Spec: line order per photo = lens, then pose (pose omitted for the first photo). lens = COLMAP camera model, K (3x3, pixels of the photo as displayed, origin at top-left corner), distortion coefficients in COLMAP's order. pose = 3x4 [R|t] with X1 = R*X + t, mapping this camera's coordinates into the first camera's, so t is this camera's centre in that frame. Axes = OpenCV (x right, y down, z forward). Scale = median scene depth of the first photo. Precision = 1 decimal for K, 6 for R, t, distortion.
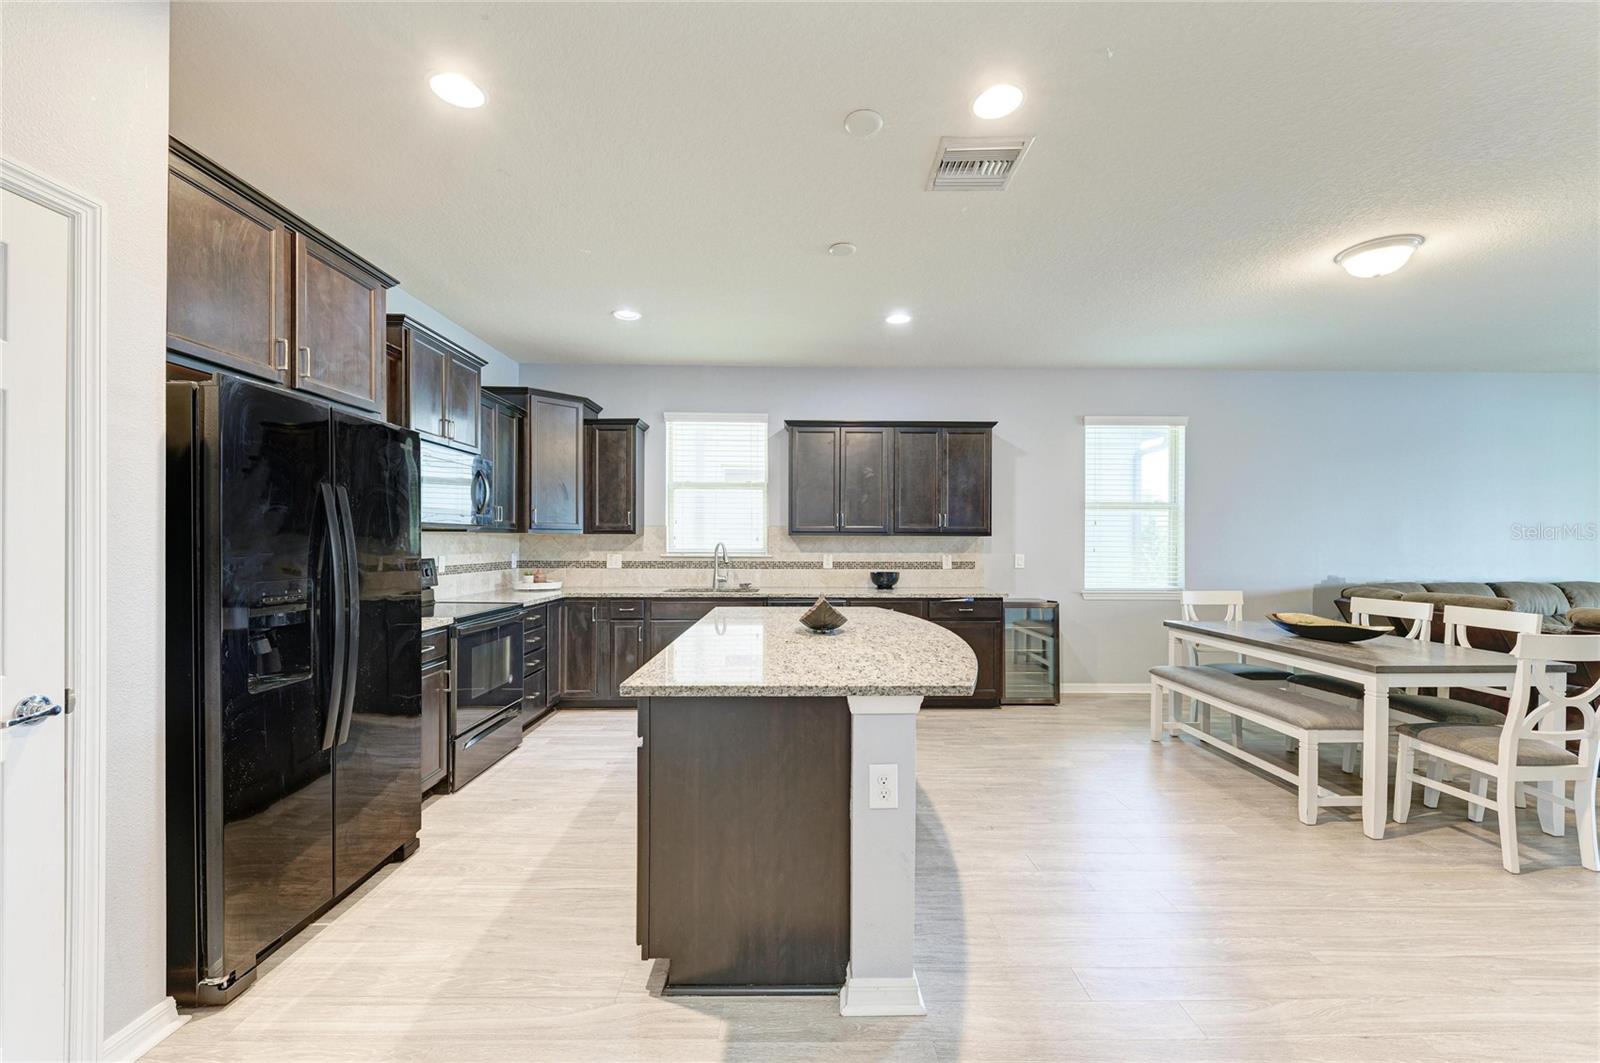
lens RADIAL K [[614.9, 0, 807.5], [0, 614.9, 542.5], [0, 0, 1]] dist [0.001193, -0.000807]
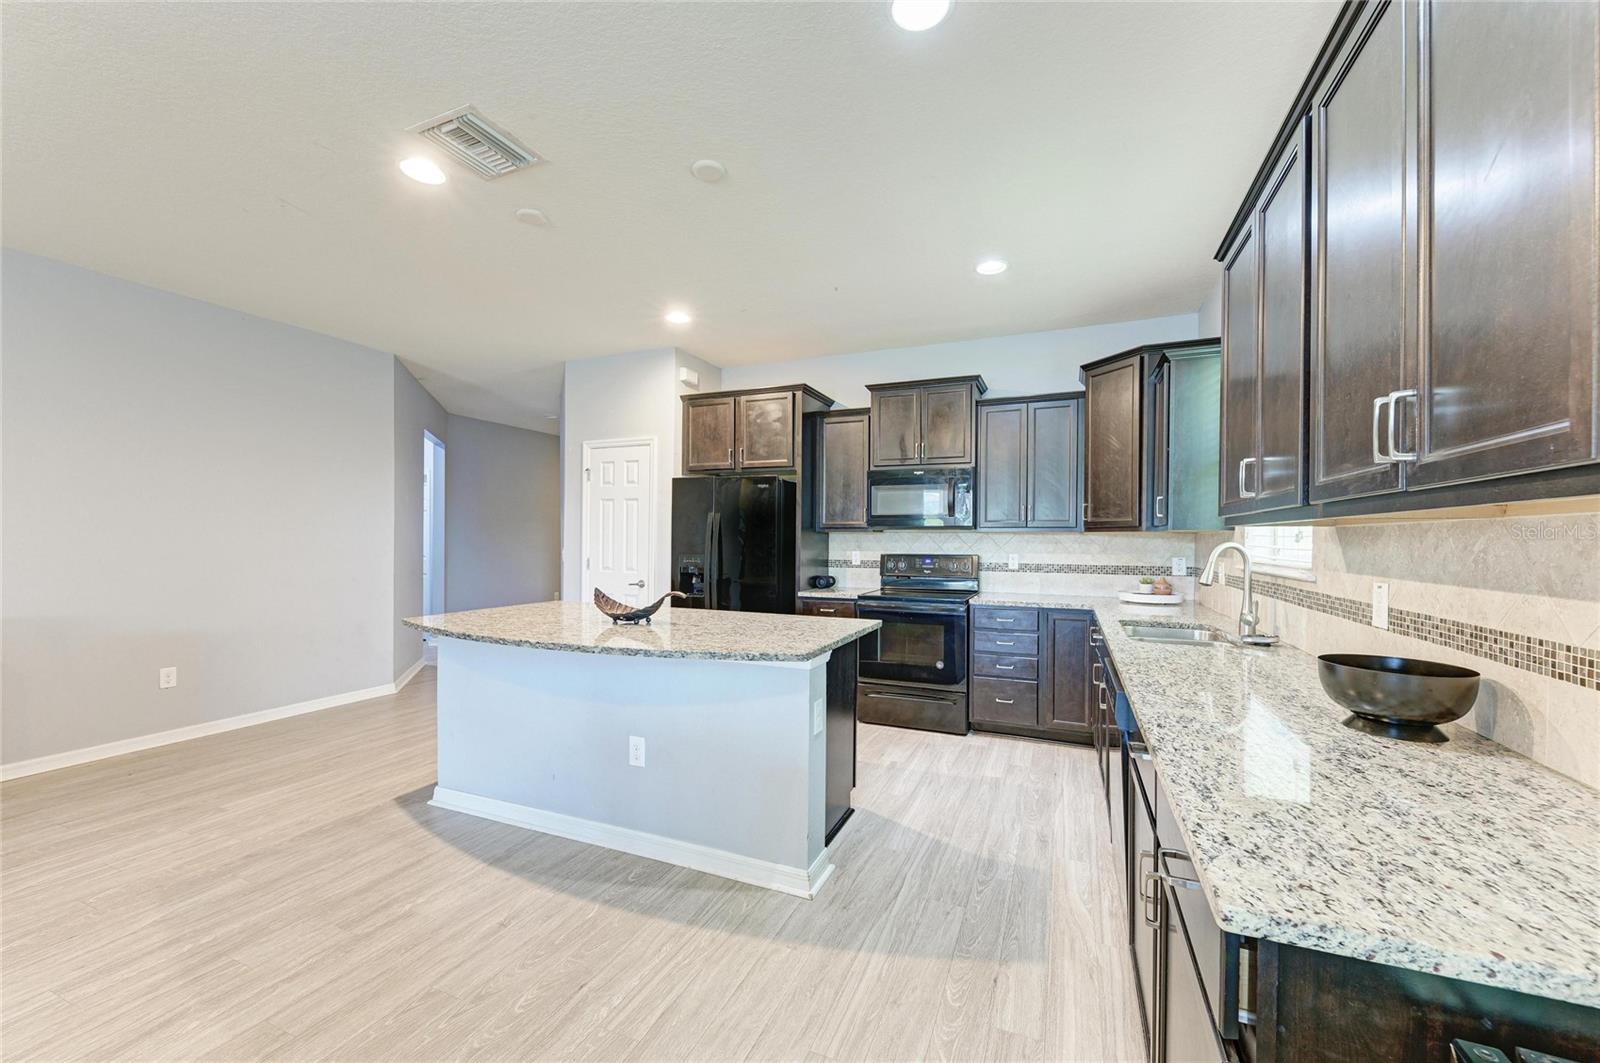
lens RADIAL K [[614.9, 0, 807.5], [0, 614.9, 542.5], [0, 0, 1]] dist [0.001193, -0.000807]
pose [[-0.395259, -0.000888, -0.918569, 0.542329], [-0.009960, 0.999945, 0.003319, 0.000951], [0.918516, 0.010461, -0.395246, 1.055893]]
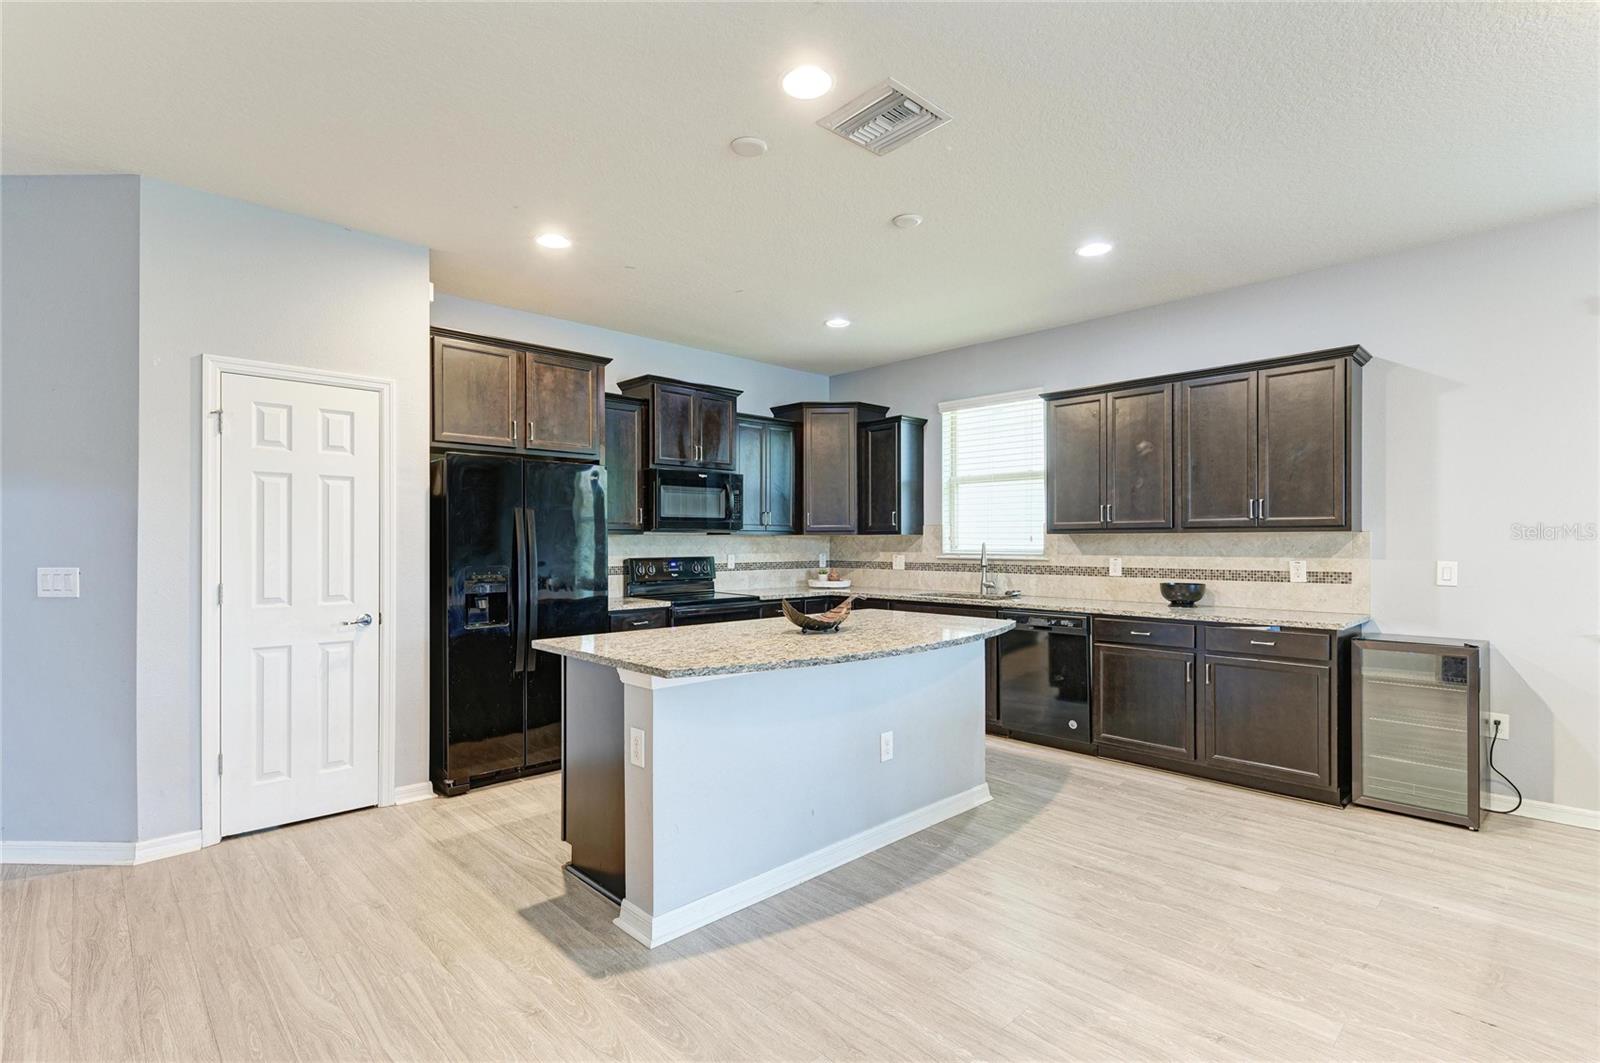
lens RADIAL K [[750.0, 0, 801.3], [0, 750.0, 545.8], [0, 0, 1]] dist [0.006620, 0.000170]
pose [[0.682752, -0.000683, -0.730650, 0.558466], [0.003561, 0.999991, 0.002393, 0.000886], [0.730642, -0.004235, 0.682748, 0.094288]]
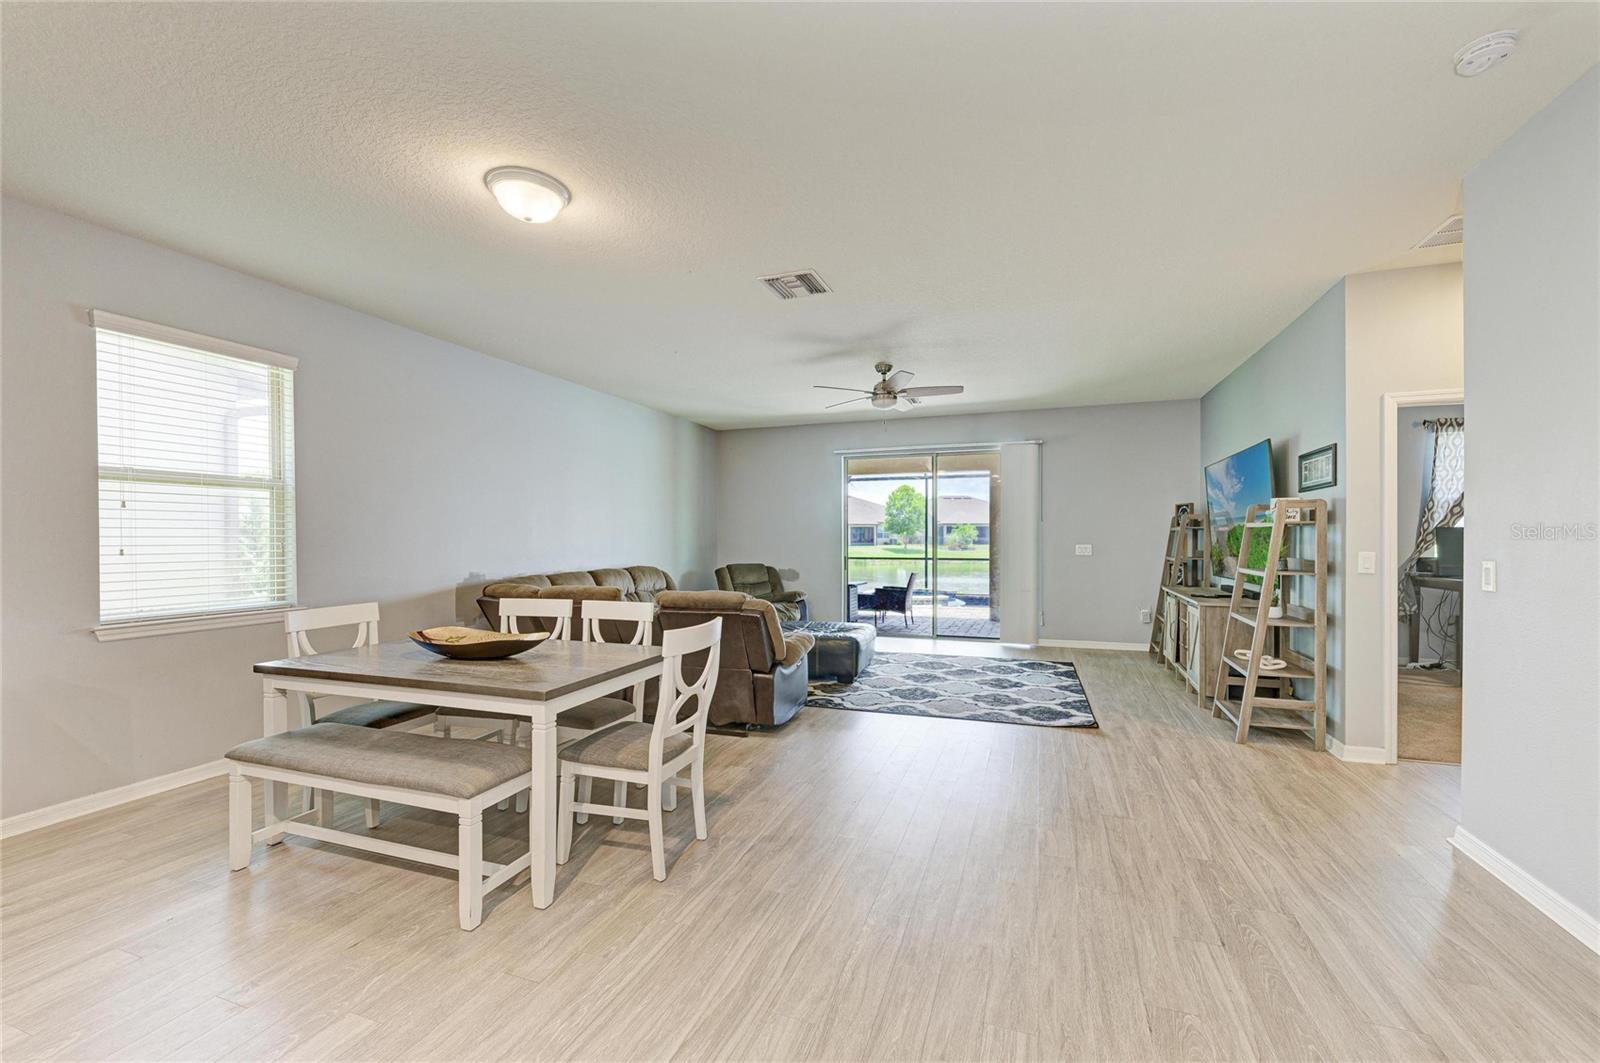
lens RADIAL K [[645.6, 0, 809.4], [0, 645.6, 543.6], [0, 0, 1]] dist [0.001155, -0.000274]
pose [[0.356200, -0.015545, 0.934281, 0.170077], [0.006004, 0.999879, 0.014347, -0.000172], [-0.934391, 0.000499, 0.356250, 0.242235]]
